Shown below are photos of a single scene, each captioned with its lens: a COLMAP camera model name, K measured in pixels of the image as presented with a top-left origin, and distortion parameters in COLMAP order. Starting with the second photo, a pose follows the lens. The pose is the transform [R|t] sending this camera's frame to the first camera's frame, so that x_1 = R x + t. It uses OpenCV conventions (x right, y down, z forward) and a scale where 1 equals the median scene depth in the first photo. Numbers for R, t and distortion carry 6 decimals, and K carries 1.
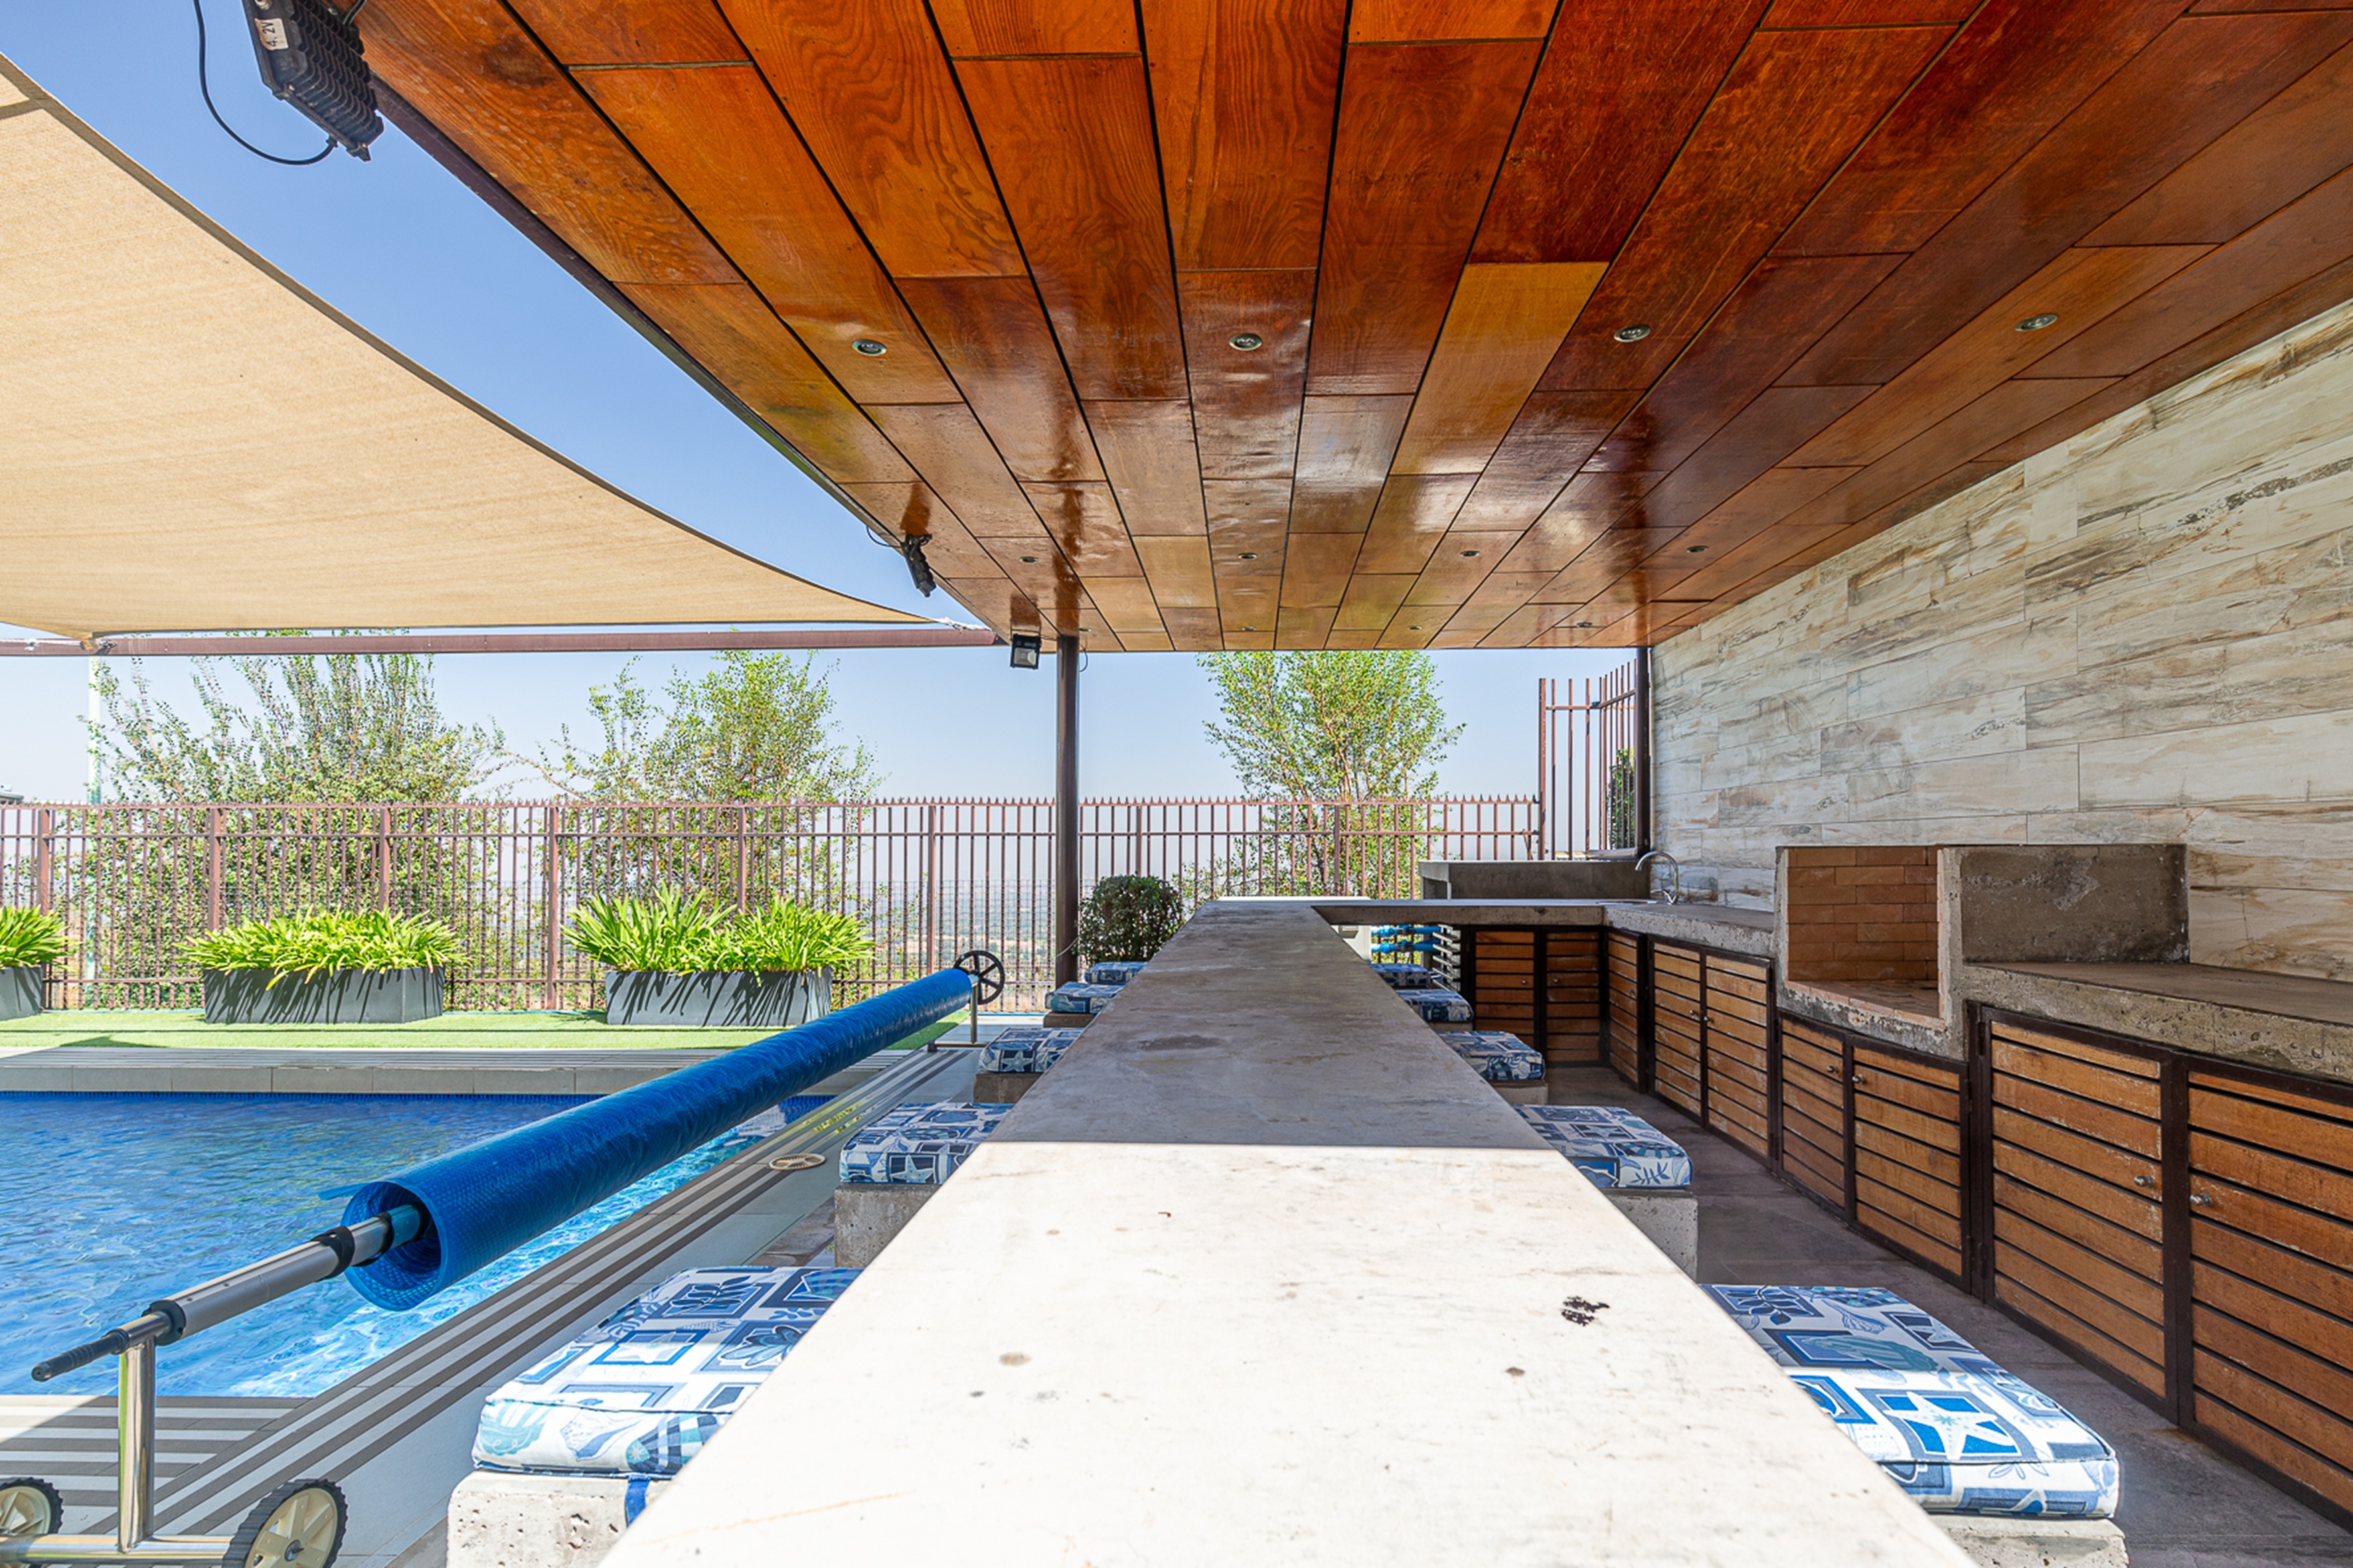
lens RADIAL K [[1080.5, 0, 1191.7], [0, 1080.5, 850.4], [0, 0, 1]] dist [0.010651, -0.001699]
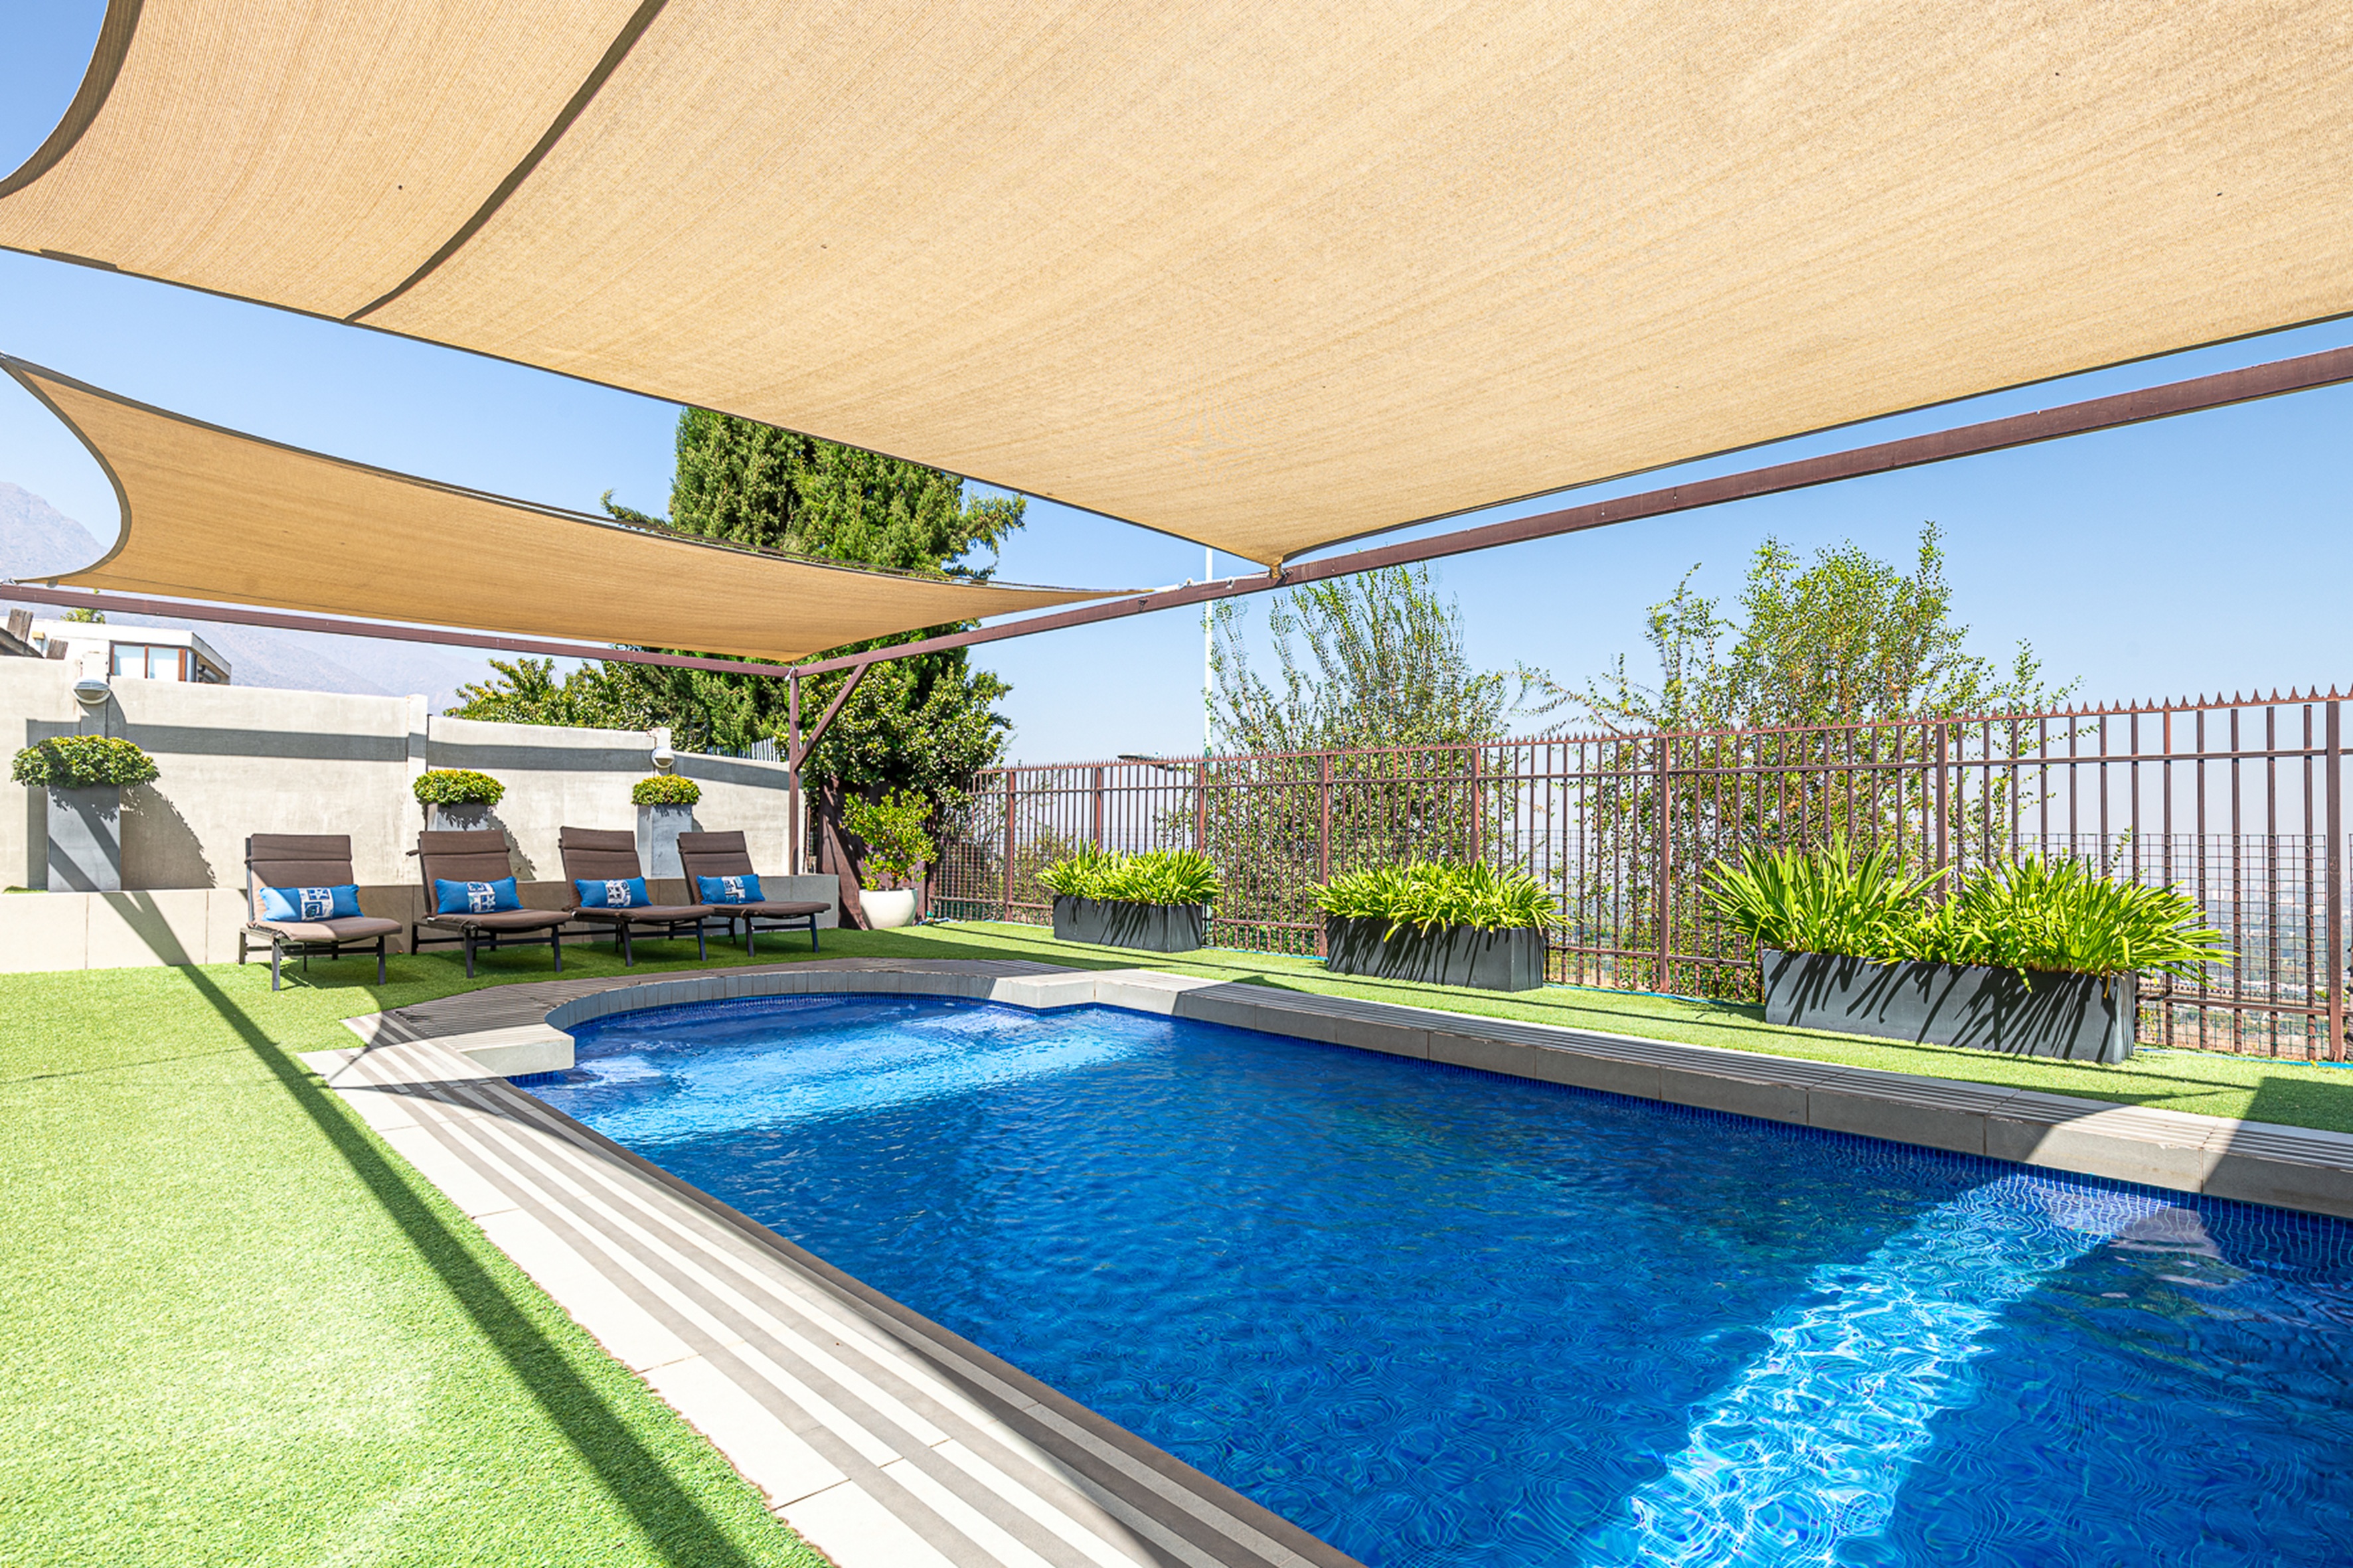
lens RADIAL K [[1206.6, 0, 1189.9], [0, 1206.6, 793.0], [0, 0, 1]] dist [0.001825, 0.000483]
pose [[0.719800, -0.013071, -0.694059, -0.244675], [-0.005862, 0.999673, -0.024905, 0.026903], [0.694157, 0.021995, 0.719487, 0.133997]]
